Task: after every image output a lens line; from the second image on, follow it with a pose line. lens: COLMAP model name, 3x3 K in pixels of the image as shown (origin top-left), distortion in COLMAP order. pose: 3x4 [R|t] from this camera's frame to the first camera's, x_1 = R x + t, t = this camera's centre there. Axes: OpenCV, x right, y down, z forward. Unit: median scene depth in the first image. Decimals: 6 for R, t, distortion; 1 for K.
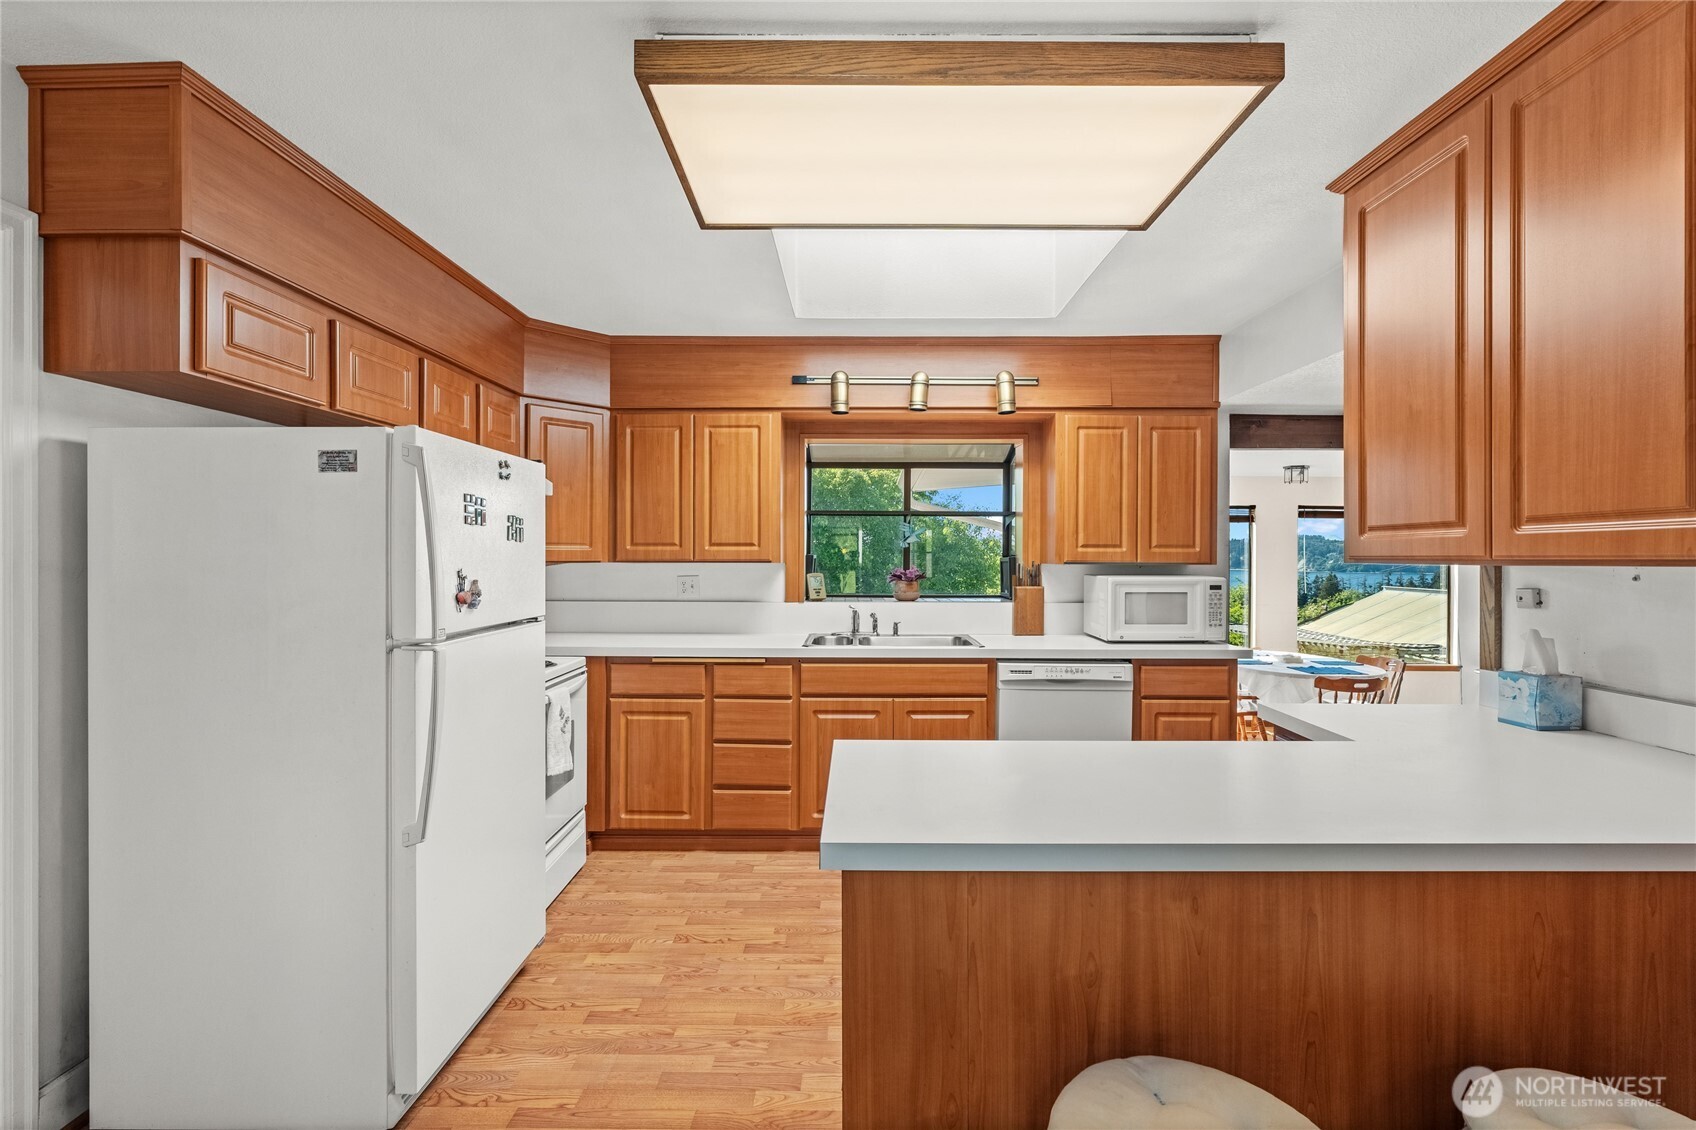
lens RADIAL K [[776.6, 0, 856.2], [0, 776.6, 559.6], [0, 0, 1]] dist [-0.010805, 0.003732]
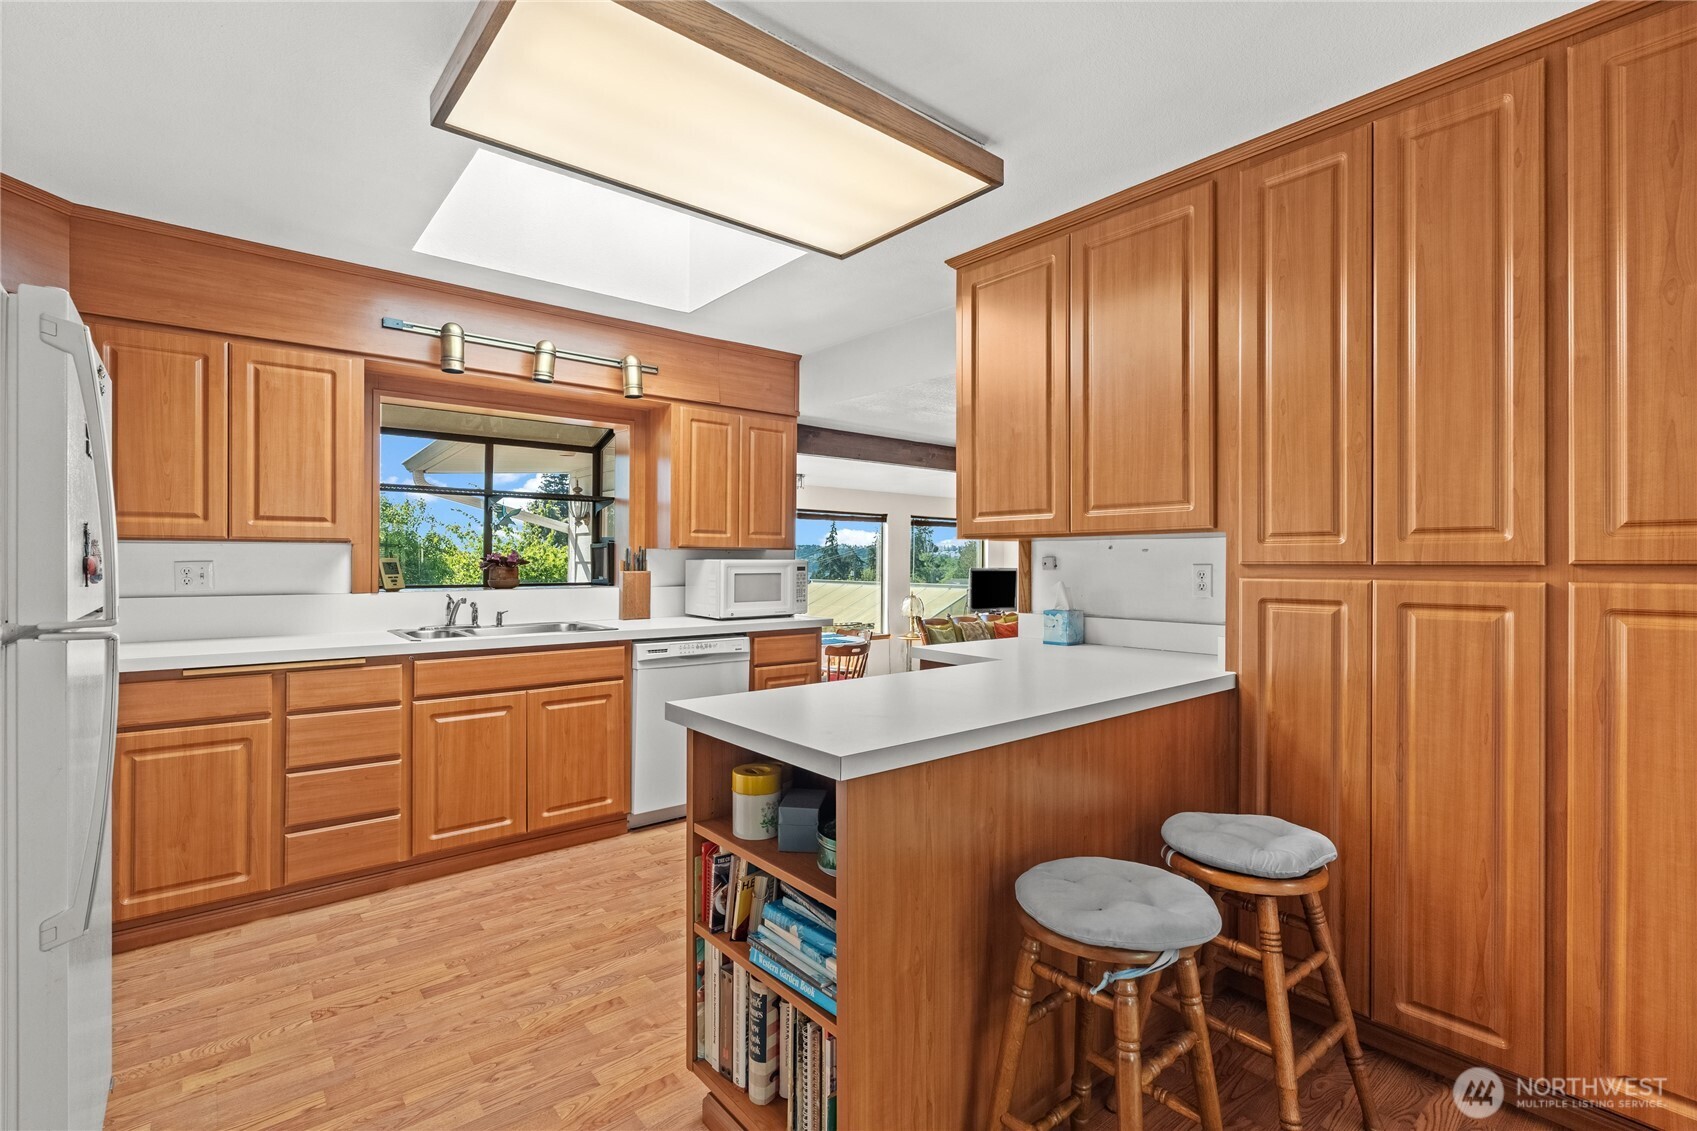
lens RADIAL K [[777.1, 0, 863.1], [0, 777.1, 566.1], [0, 0, 1]] dist [-0.010805, 0.003732]
pose [[0.757548, -0.005876, 0.652753, -0.246542], [0.003300, 0.999981, 0.005171, 0.027322], [-0.652771, -0.001763, 0.757553, 0.042305]]
